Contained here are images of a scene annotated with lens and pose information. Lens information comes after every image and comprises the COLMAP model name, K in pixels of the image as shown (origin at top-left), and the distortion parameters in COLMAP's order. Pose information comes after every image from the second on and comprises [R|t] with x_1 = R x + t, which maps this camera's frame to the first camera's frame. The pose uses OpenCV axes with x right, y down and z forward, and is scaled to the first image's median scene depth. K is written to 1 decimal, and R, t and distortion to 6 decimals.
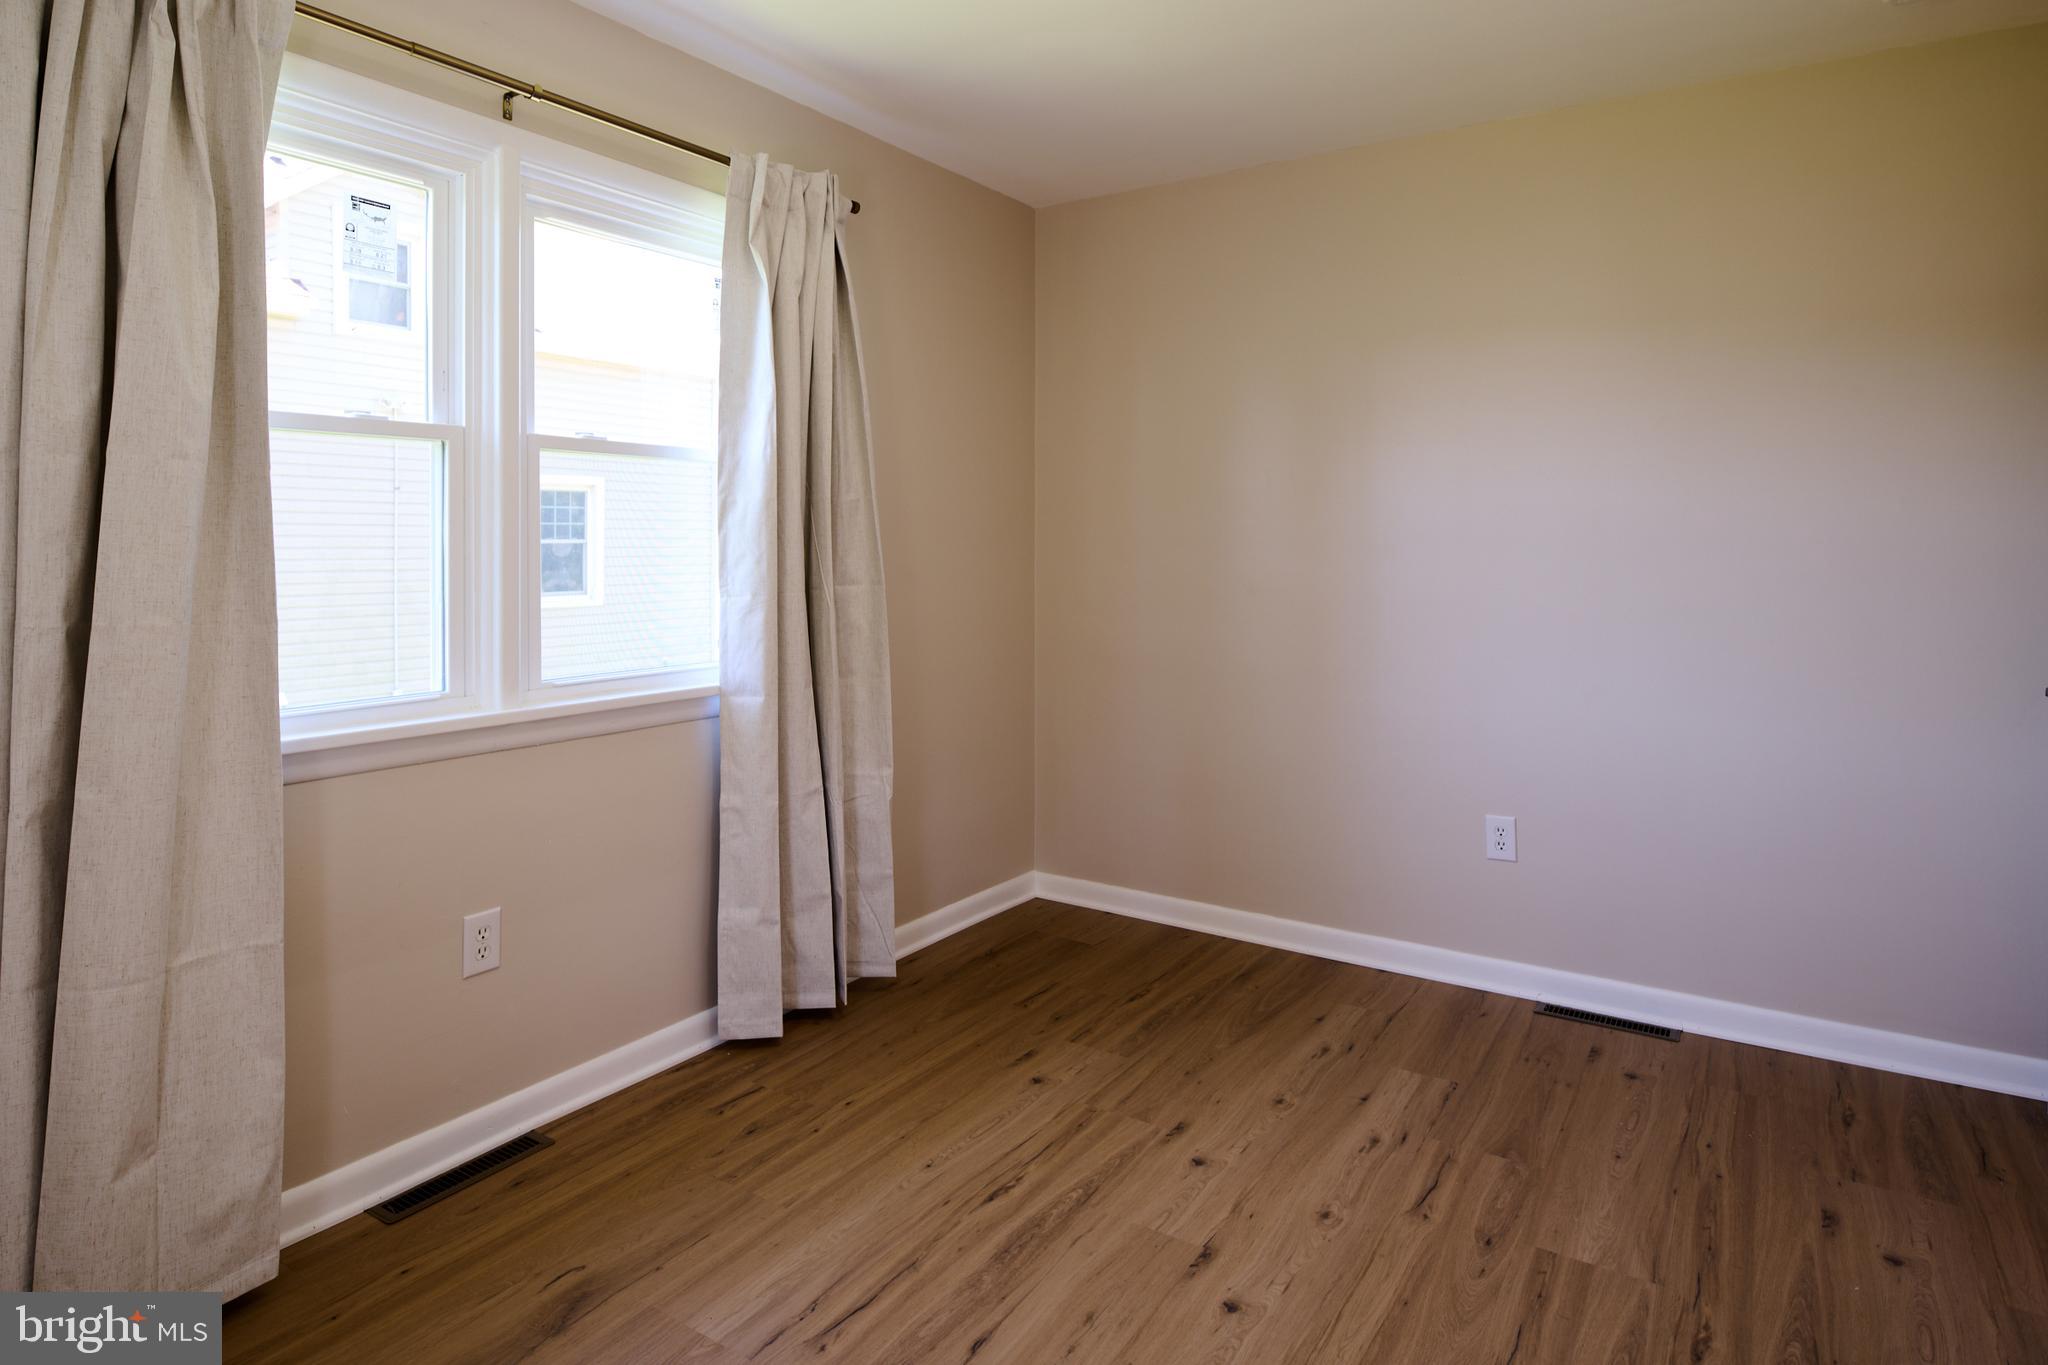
lens RADIAL K [[1229.2, 0, 979.8], [0, 1229.2, 686.5], [0, 0, 1]] dist [-0.003392, -0.001093]
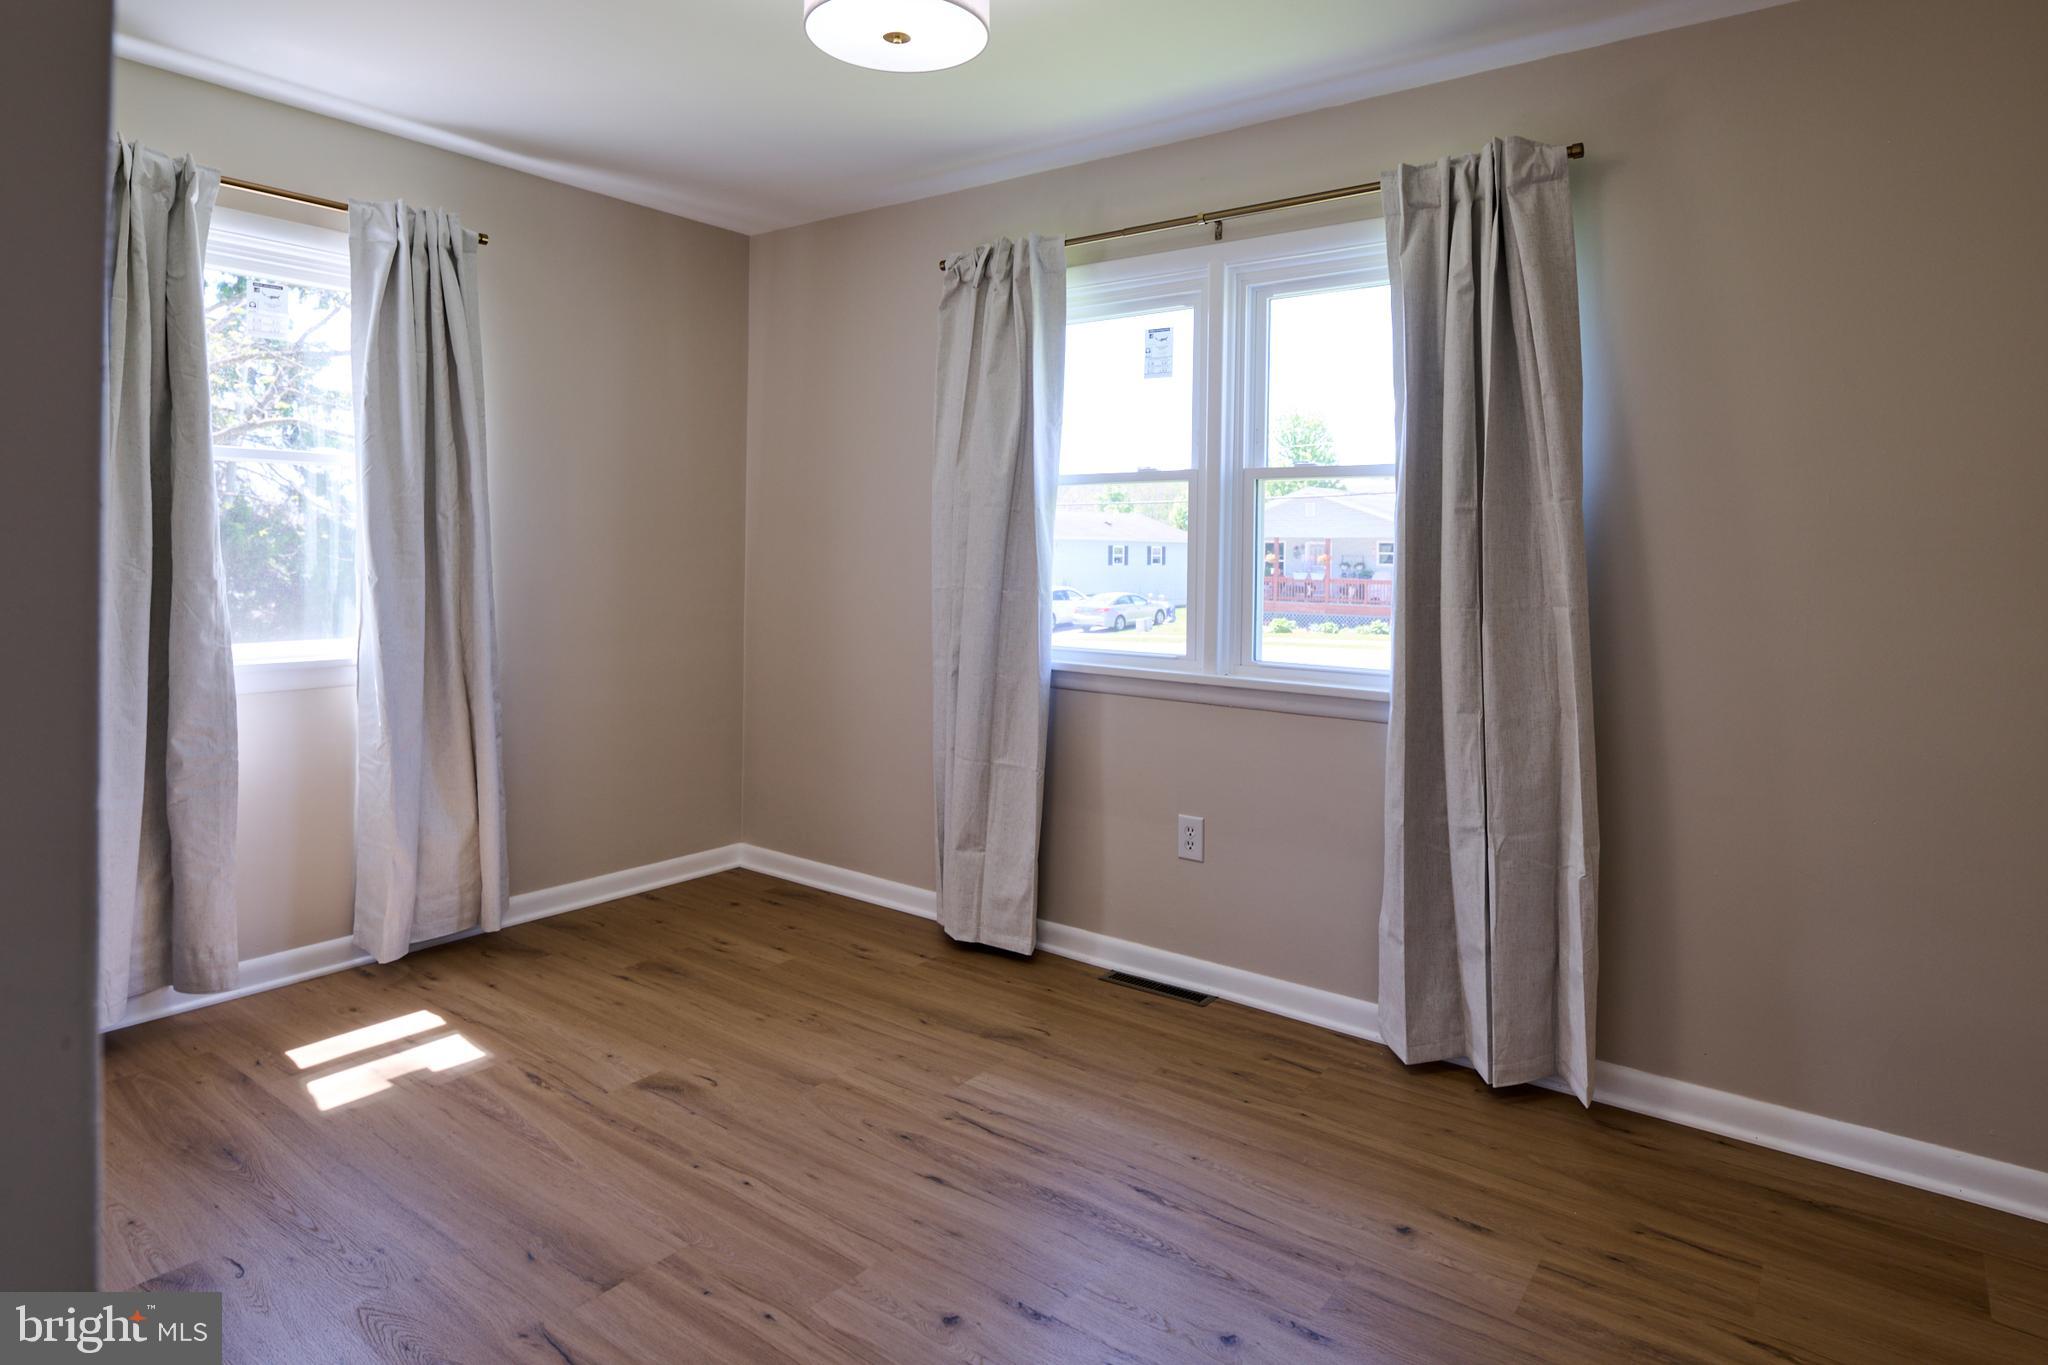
lens RADIAL K [[1127.4, 0, 1002.3], [0, 1127.4, 677.0], [0, 0, 1]] dist [-0.004015, -0.001733]
pose [[-0.085575, 0.112880, -0.989917, 0.906839], [-0.129255, 0.983907, 0.123368, -0.106936], [0.987912, 0.138509, -0.069607, 0.898111]]
